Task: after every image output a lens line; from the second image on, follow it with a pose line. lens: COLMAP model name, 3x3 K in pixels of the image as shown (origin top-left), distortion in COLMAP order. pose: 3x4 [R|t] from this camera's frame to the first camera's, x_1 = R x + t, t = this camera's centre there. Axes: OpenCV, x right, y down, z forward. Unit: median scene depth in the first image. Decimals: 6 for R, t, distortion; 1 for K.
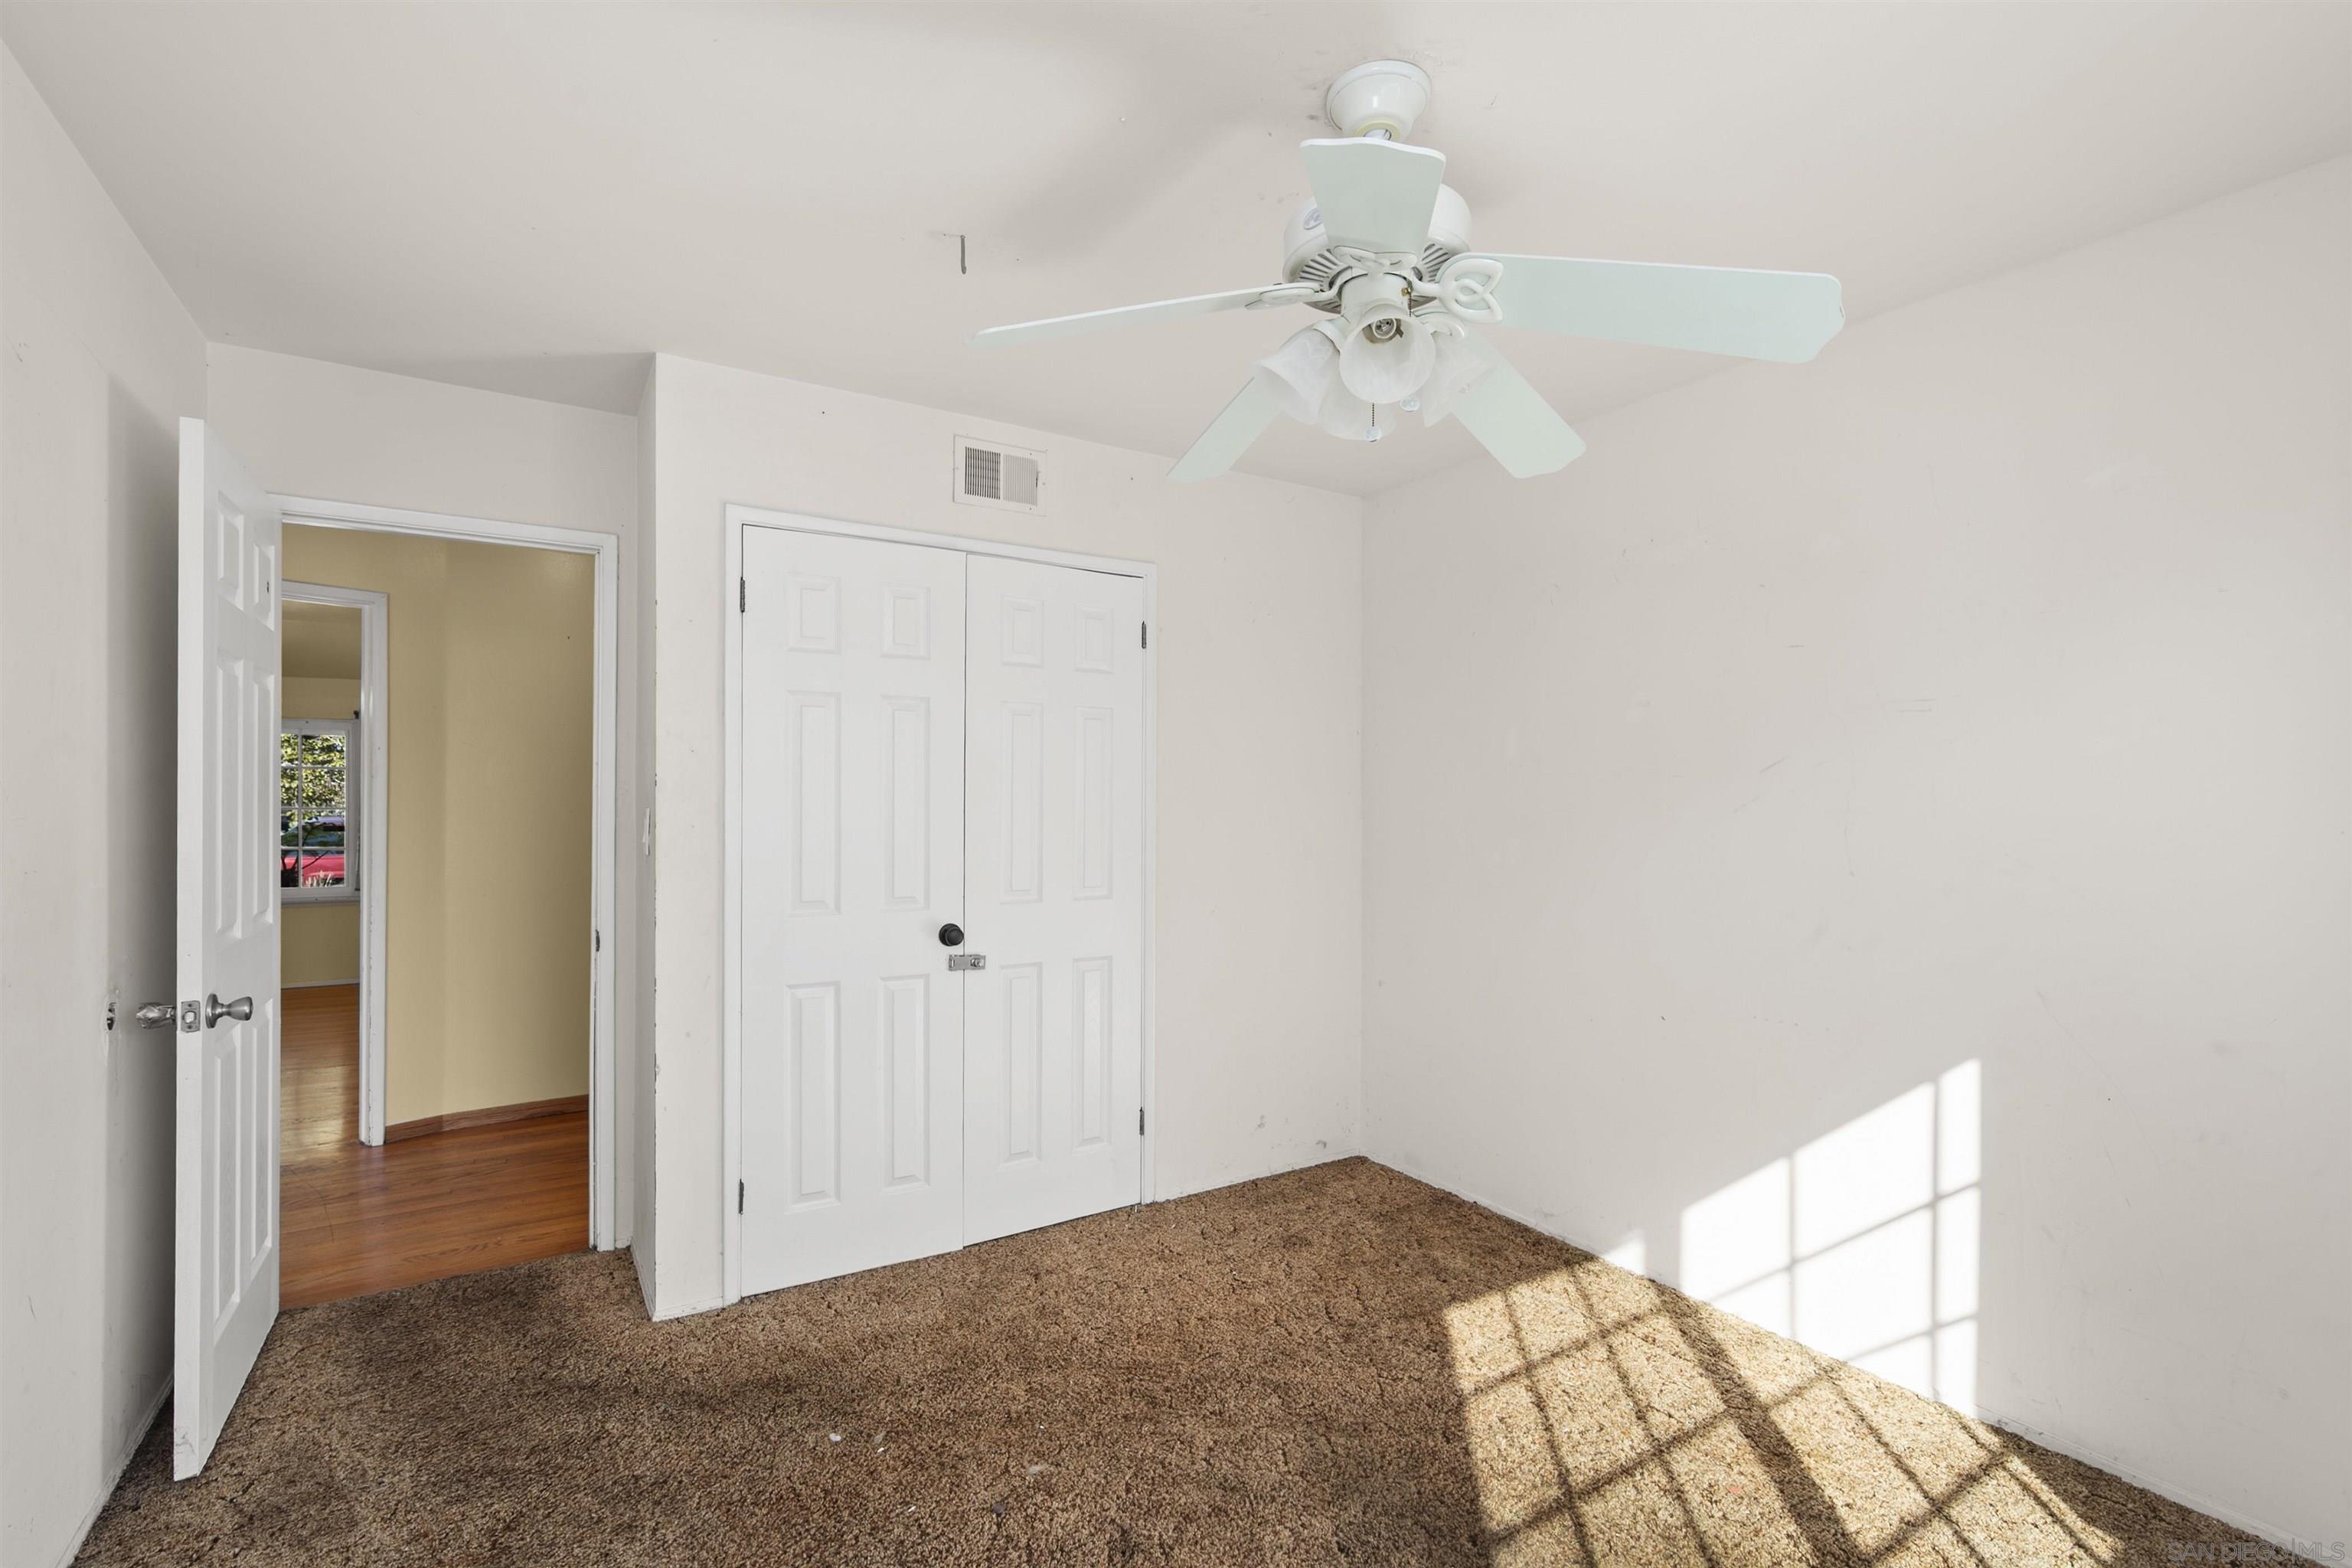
lens RADIAL K [[1069.4, 0, 1180.0], [0, 1069.4, 809.2], [0, 0, 1]] dist [-0.000542, 0.000076]
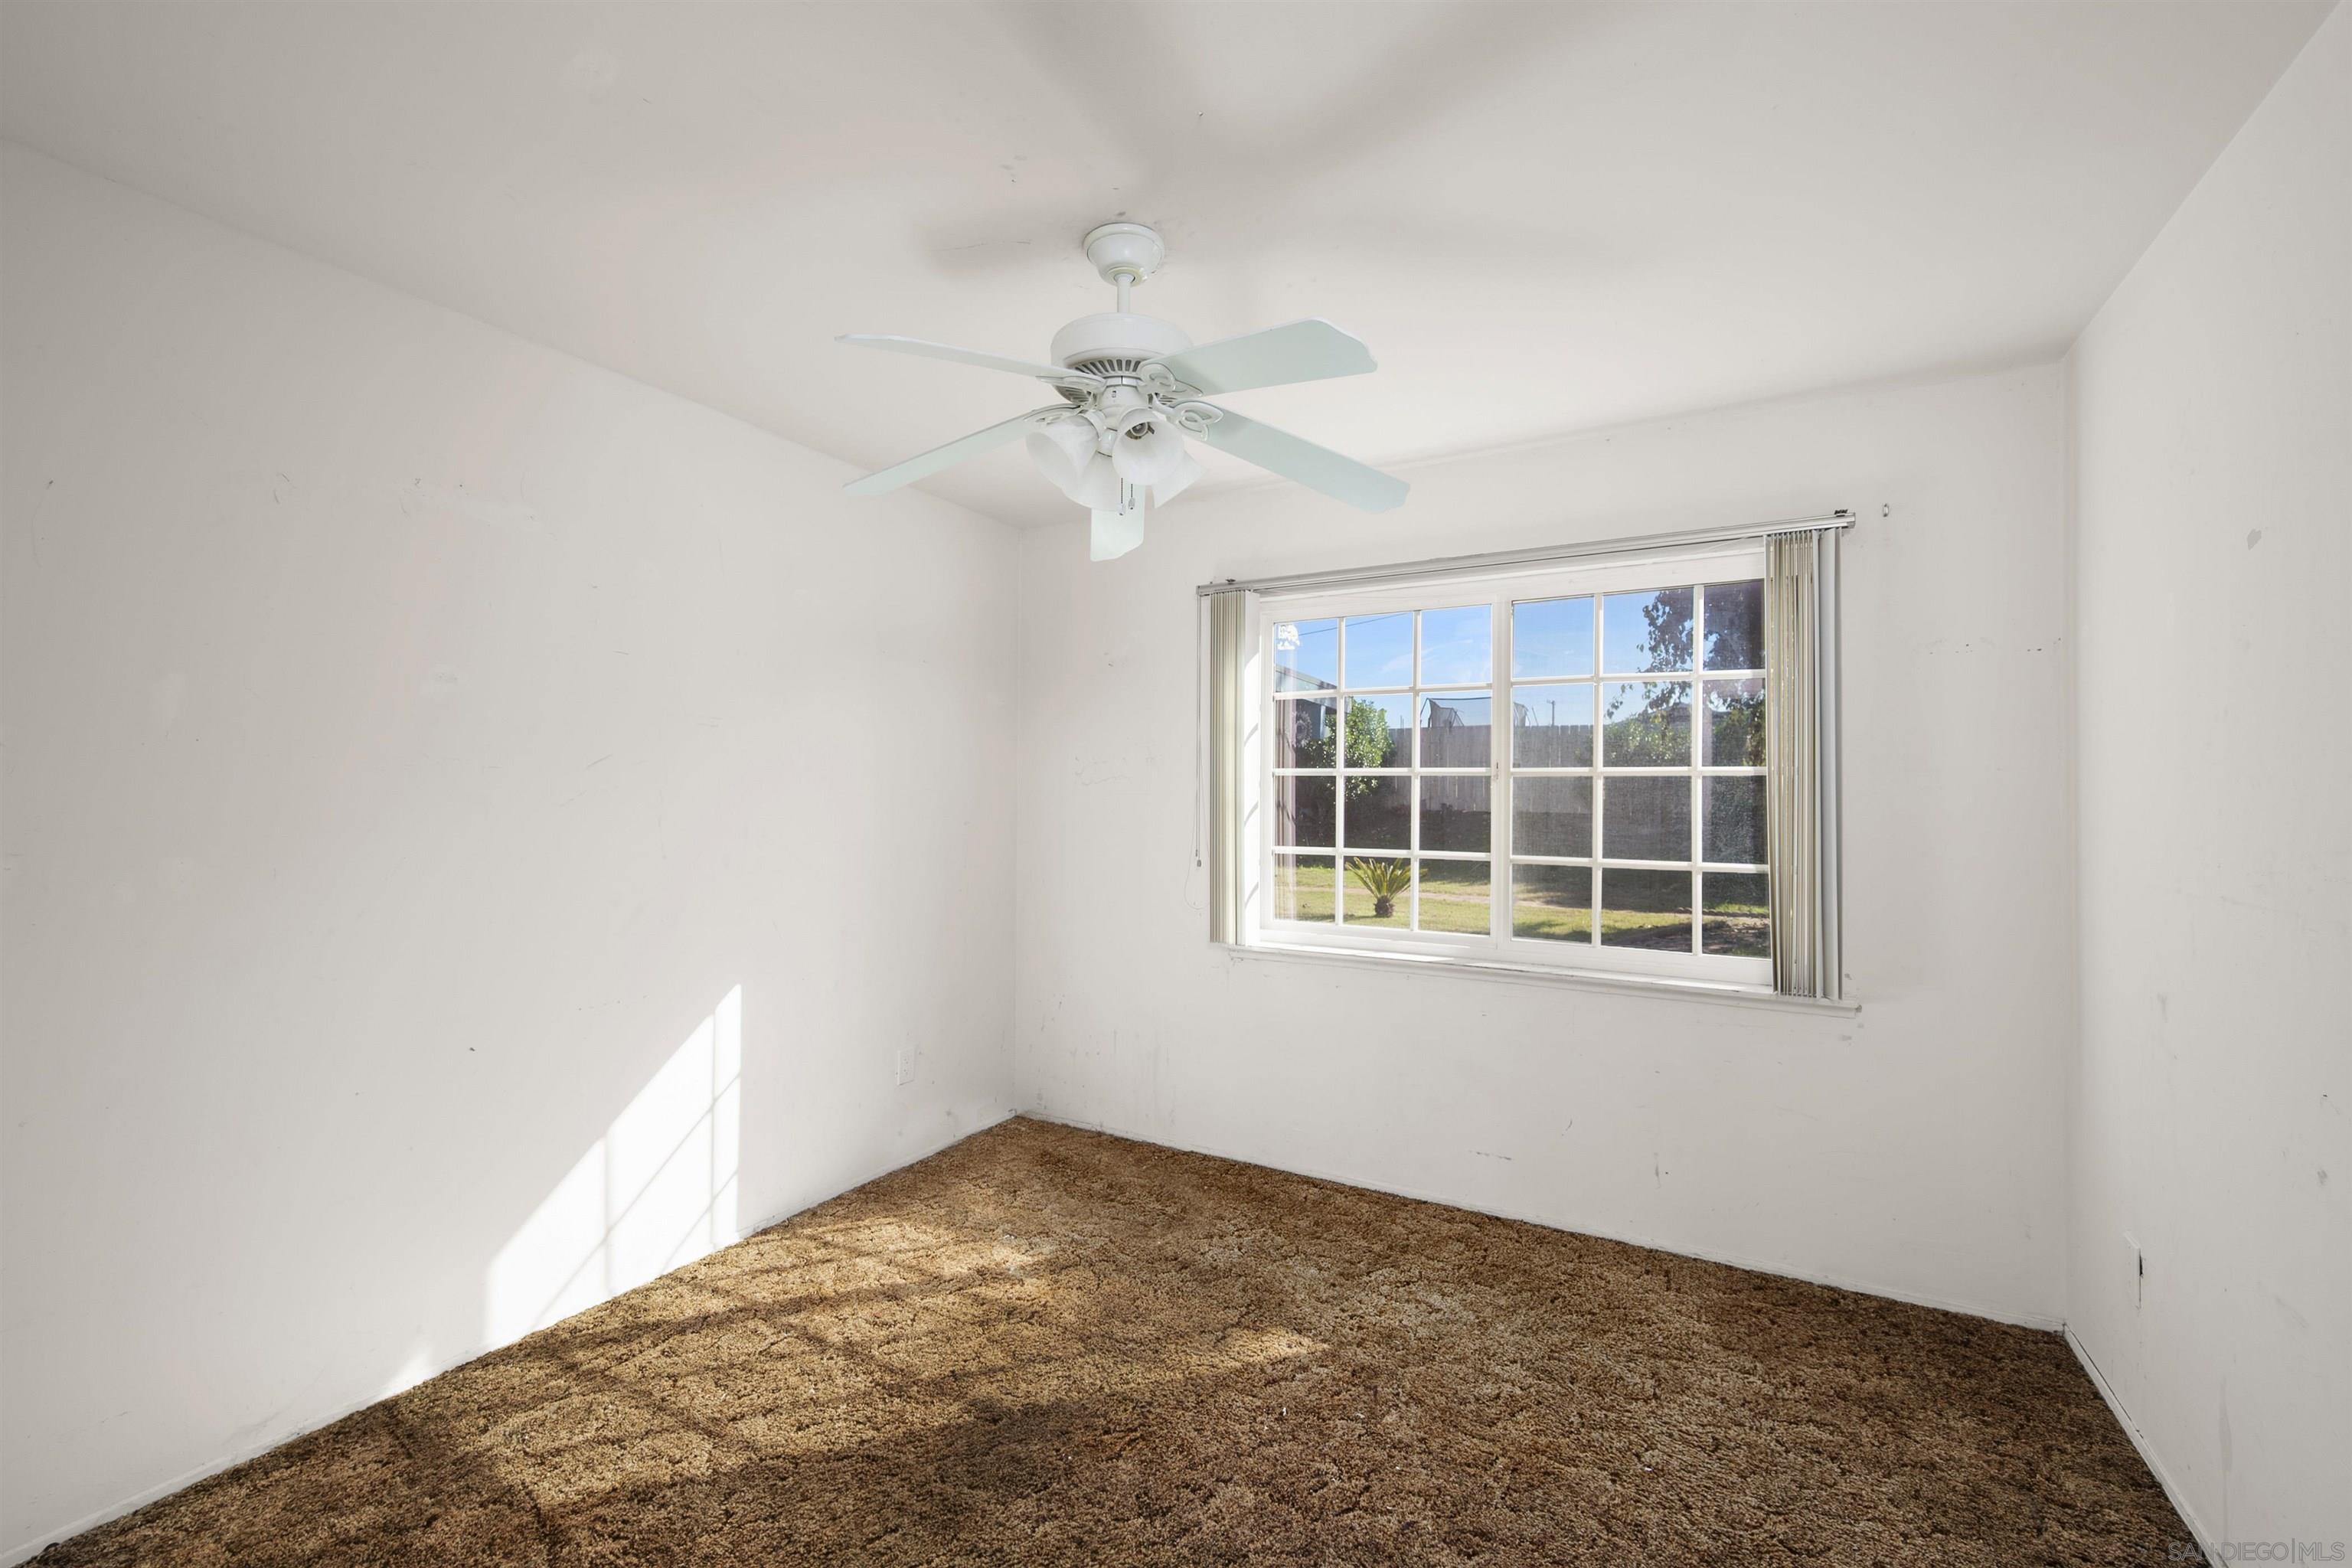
lens RADIAL K [[977.4, 0, 1170.3], [0, 977.4, 801.6], [0, 0, 1]] dist [0.000731, -0.000165]
pose [[-0.505069, 0.004259, 0.863068, -0.618914], [0.001327, 0.999990, -0.004158, 0.001080], [-0.863078, -0.000955, -0.505070, 1.117628]]
